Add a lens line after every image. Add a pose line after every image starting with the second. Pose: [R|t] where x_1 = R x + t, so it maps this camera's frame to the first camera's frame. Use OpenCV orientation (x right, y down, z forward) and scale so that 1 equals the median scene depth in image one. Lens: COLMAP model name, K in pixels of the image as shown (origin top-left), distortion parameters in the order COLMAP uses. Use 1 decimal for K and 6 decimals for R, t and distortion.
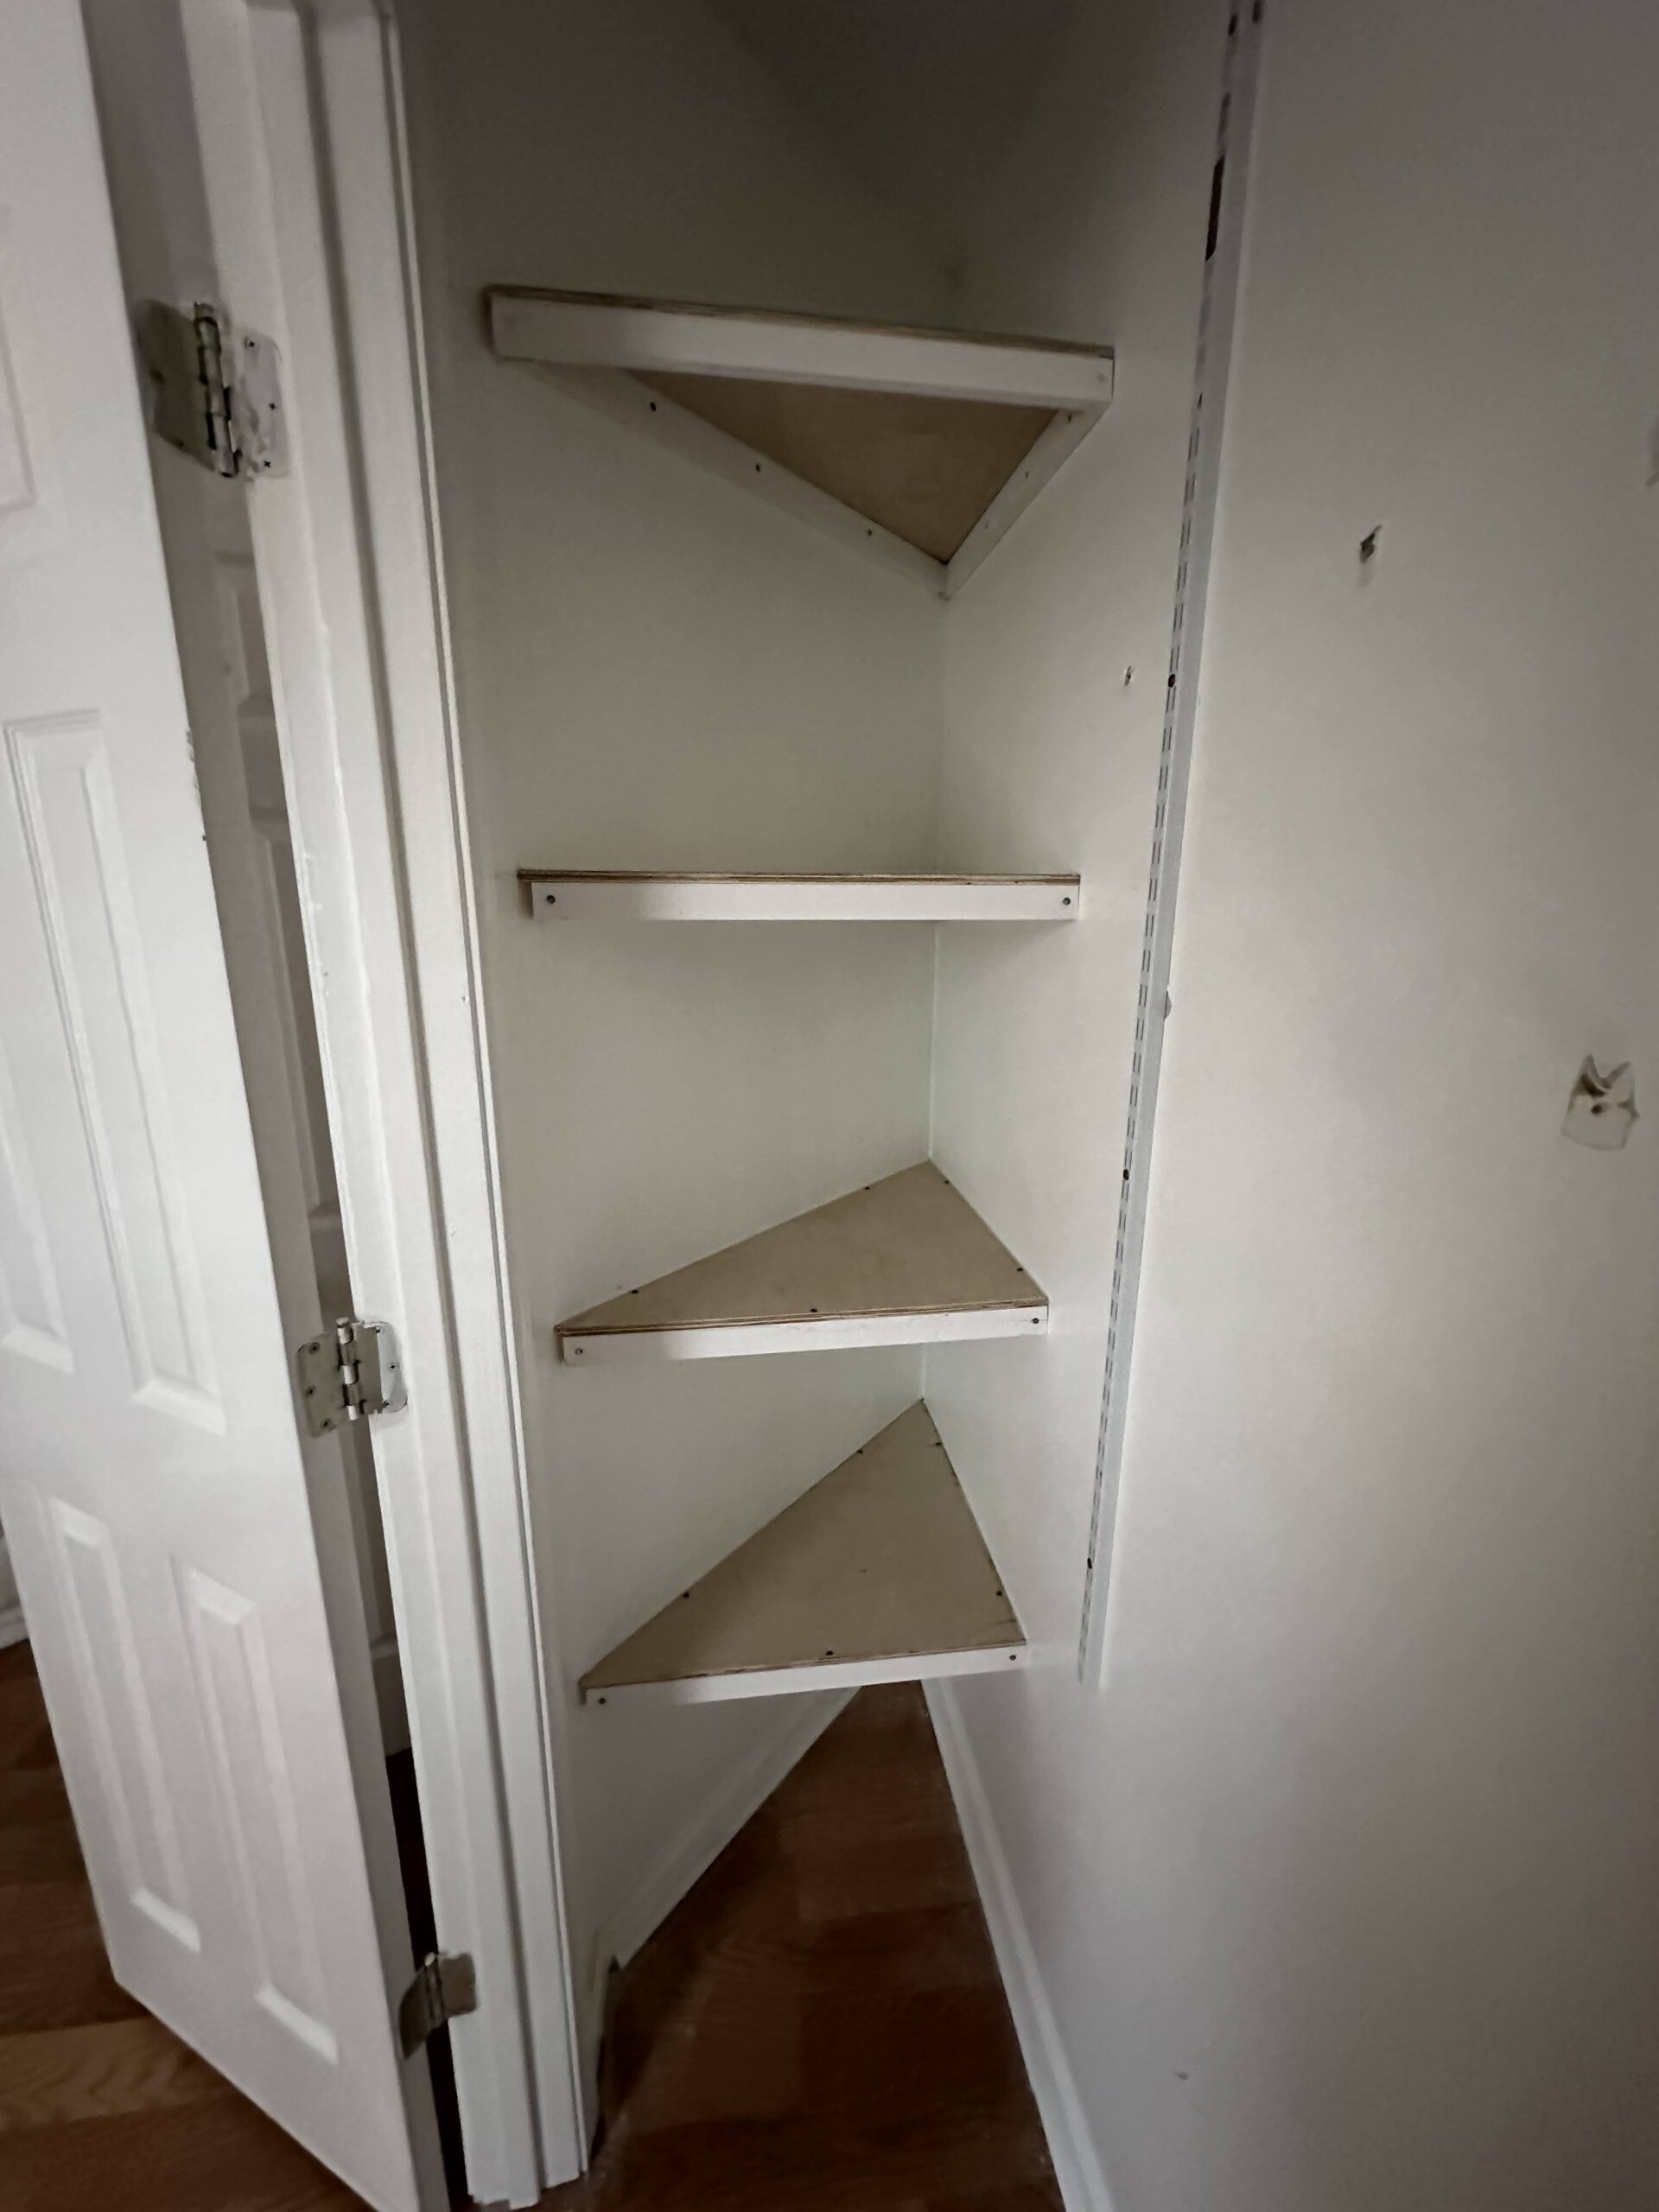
lens RADIAL K [[880.0, 0, 829.5], [0, 880.0, 1106.0], [0, 0, 1]] dist [-0.001392, 0.000102]
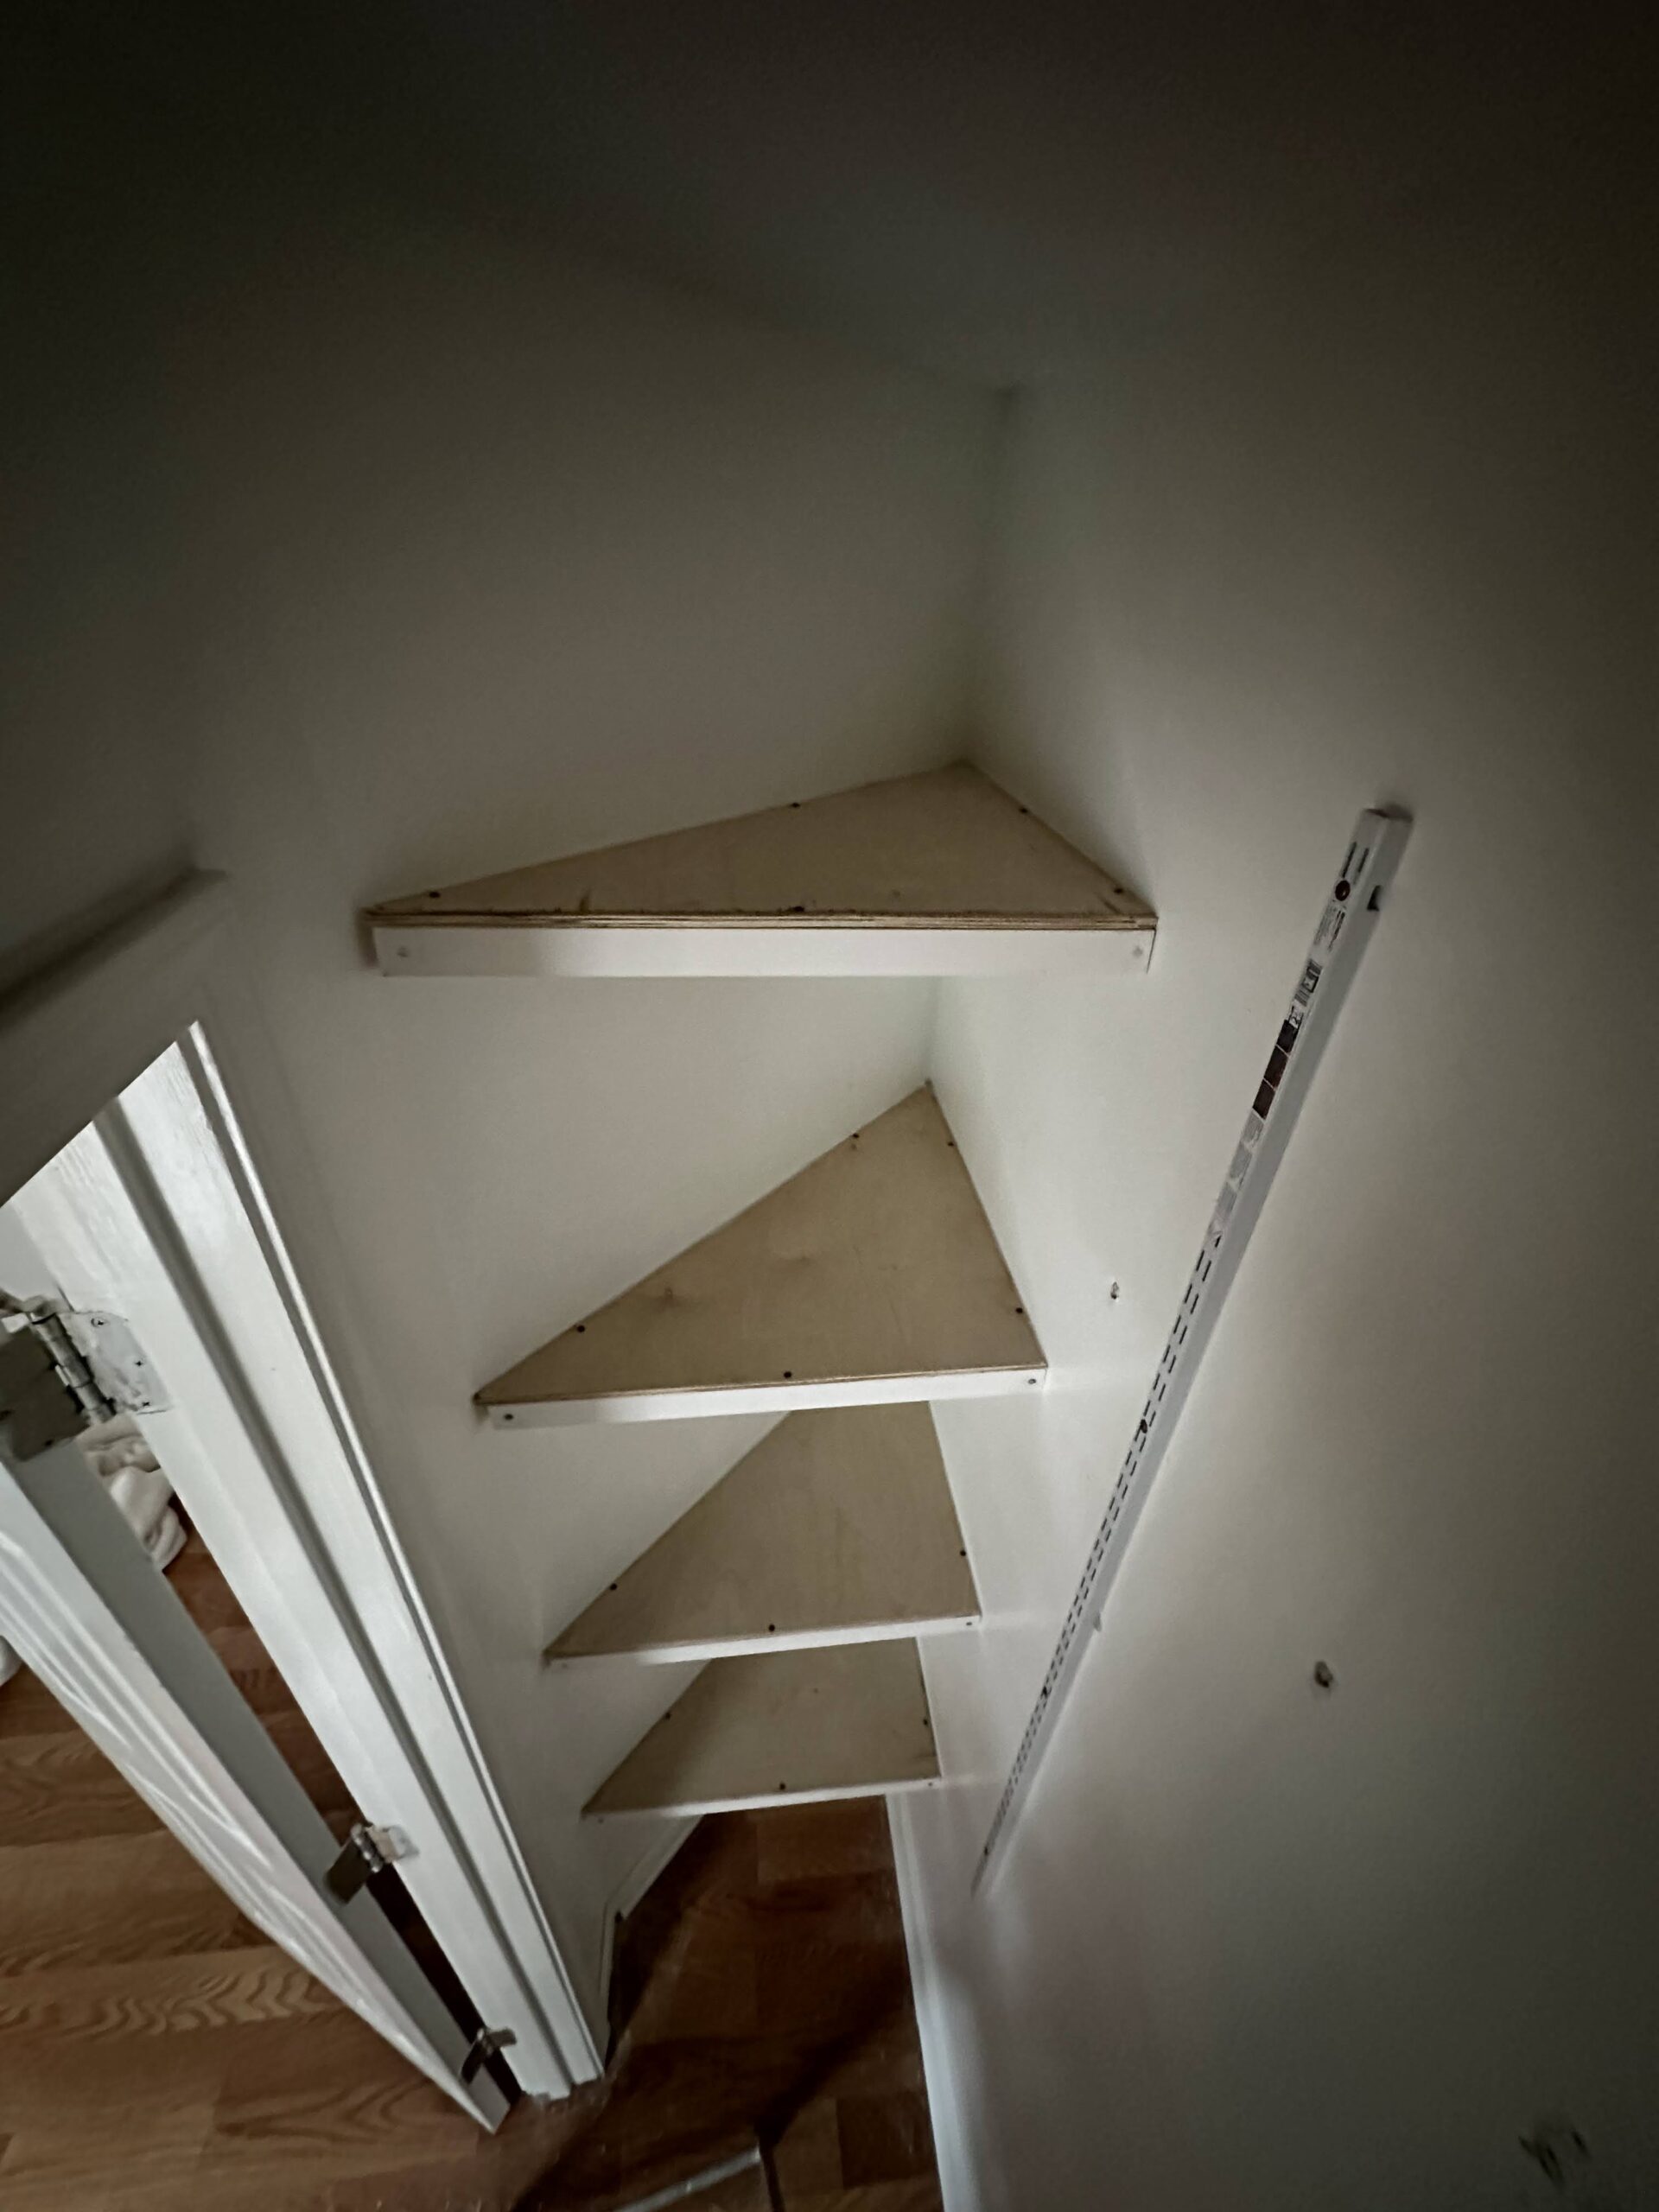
lens RADIAL K [[880.0, 0, 829.5], [0, 880.0, 1106.0], [0, 0, 1]] dist [-0.001392, 0.000102]
pose [[0.999022, 0.044204, 0.000766, 0.034519], [-0.042090, 0.945654, 0.322439, -1.057525], [0.013529, -0.322156, 0.946590, 0.203367]]
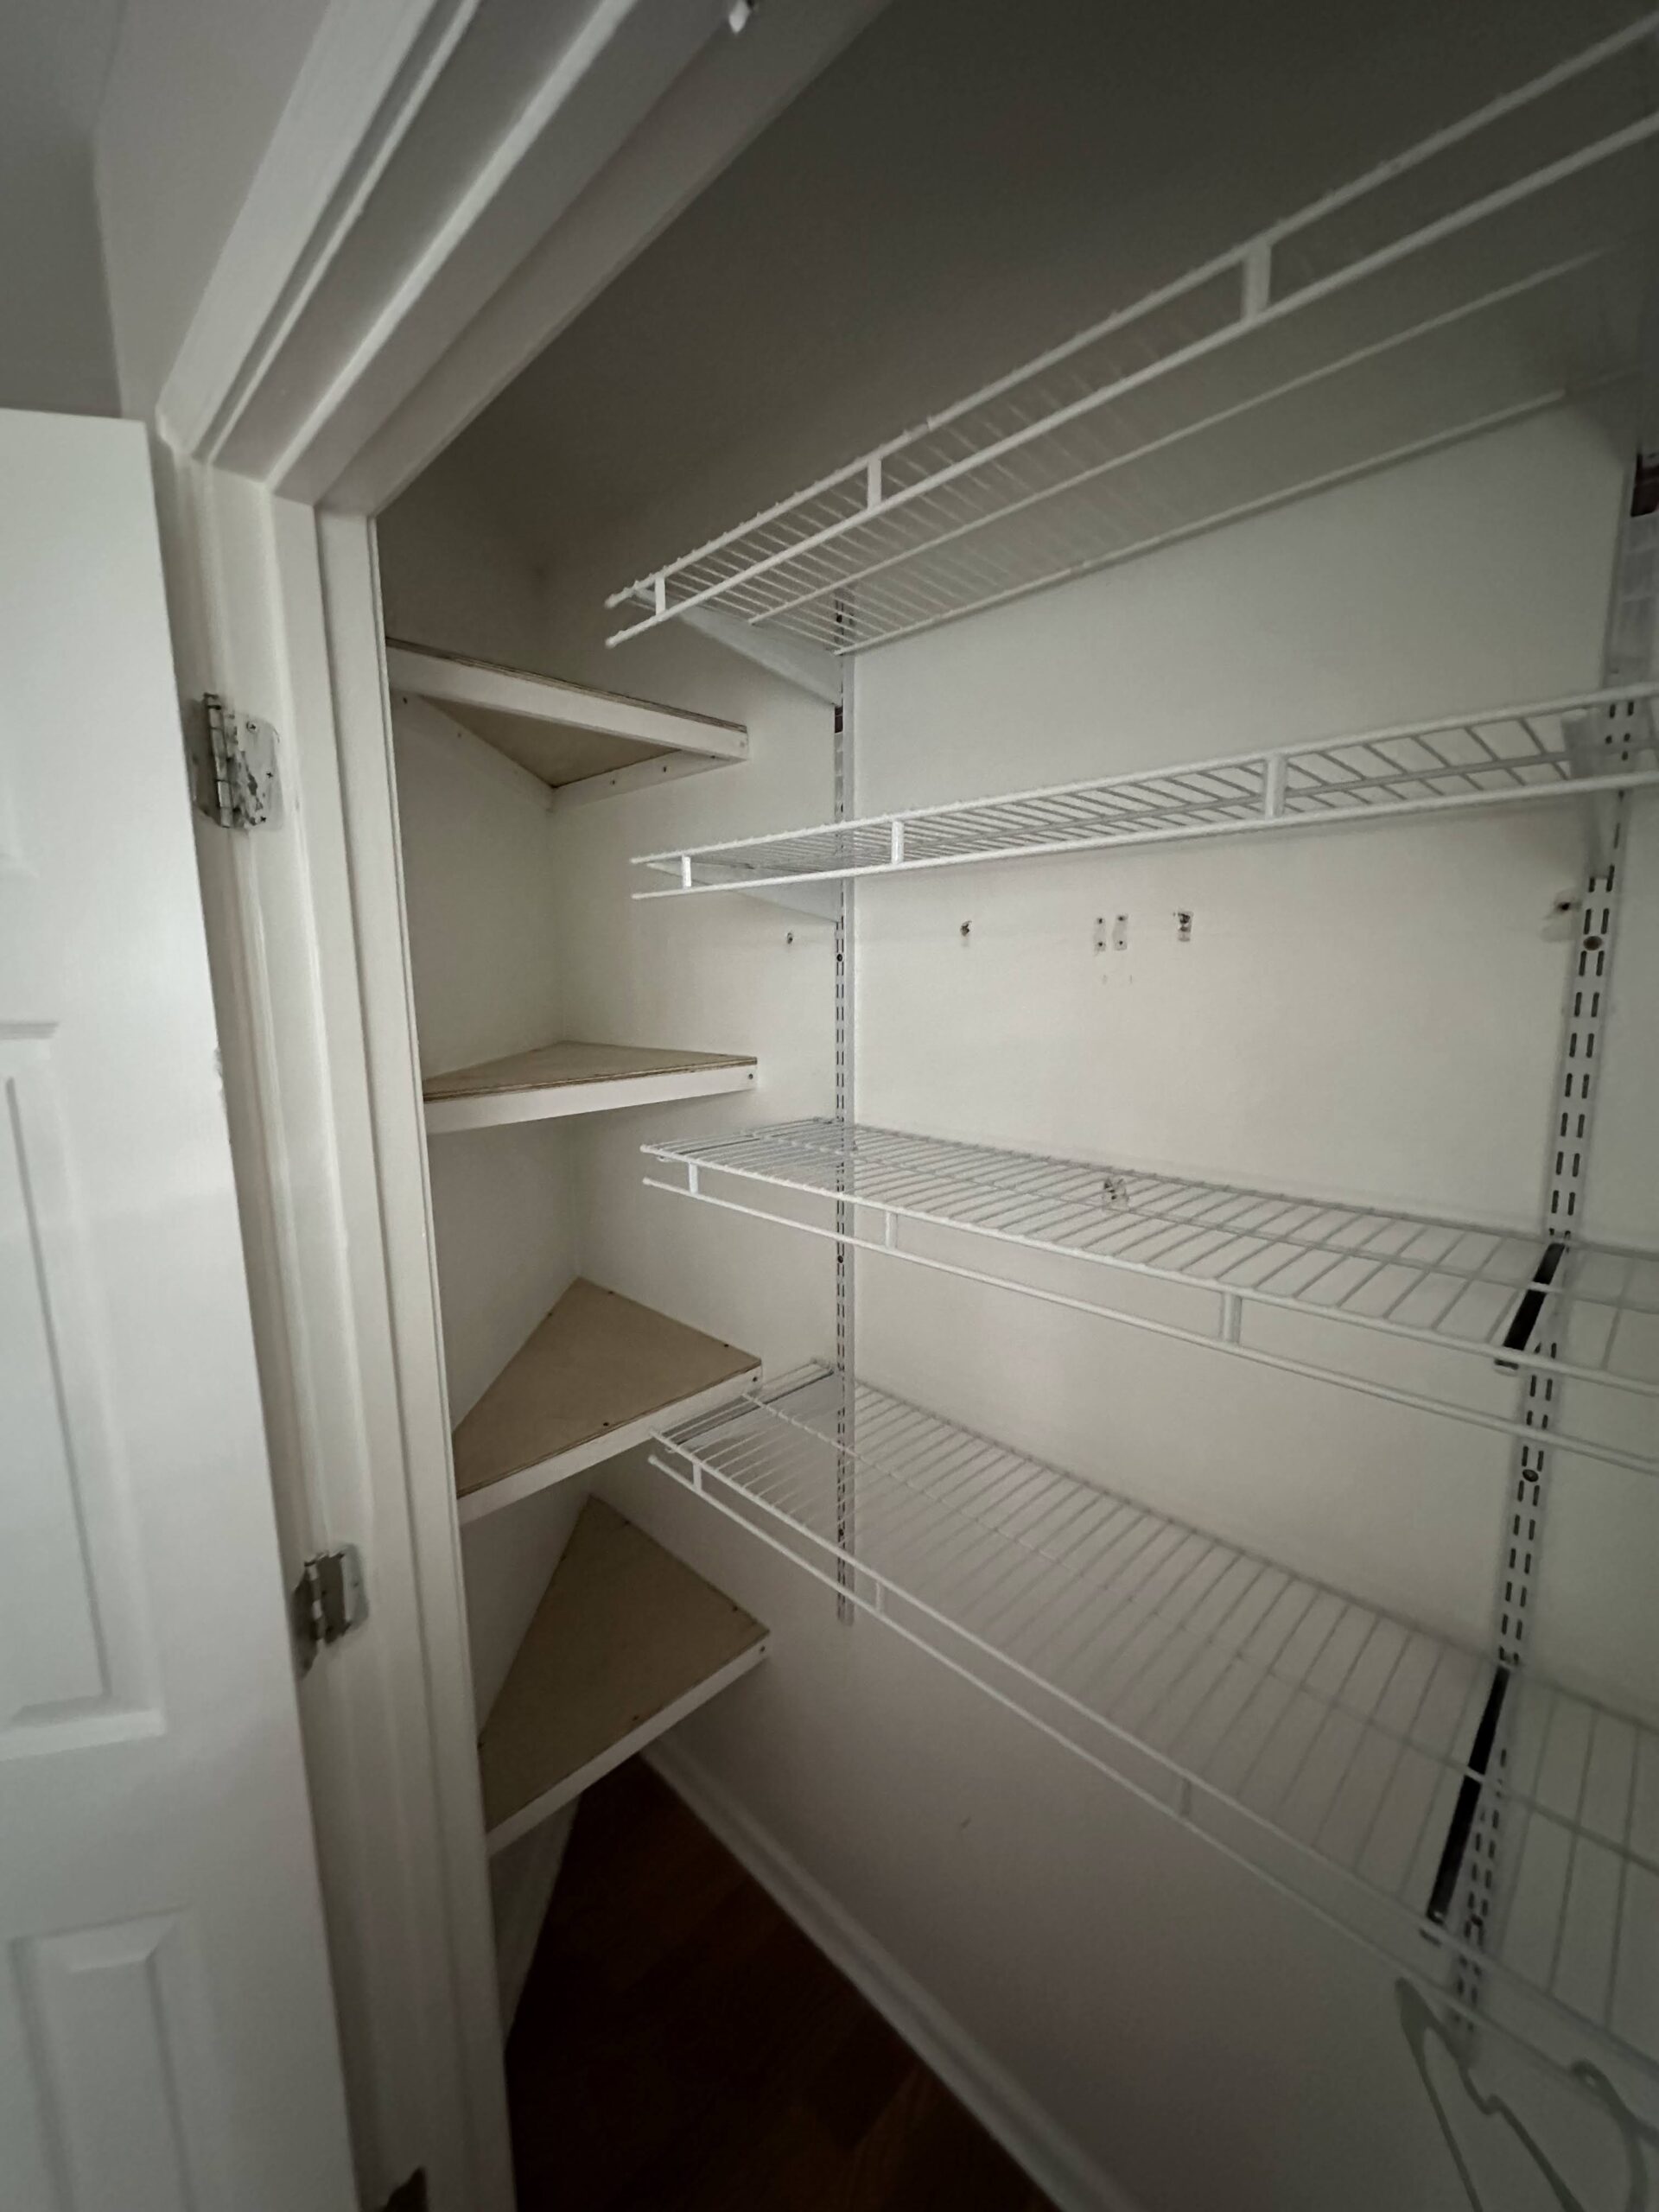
lens RADIAL K [[880.0, 0, 829.5], [0, 880.0, 1106.0], [0, 0, 1]] dist [-0.001392, 0.000102]
pose [[0.792586, -0.108734, 0.599987, -0.622036], [0.155746, 0.987434, -0.026793, -0.161476], [-0.589534, 0.114681, 0.799561, -0.267122]]
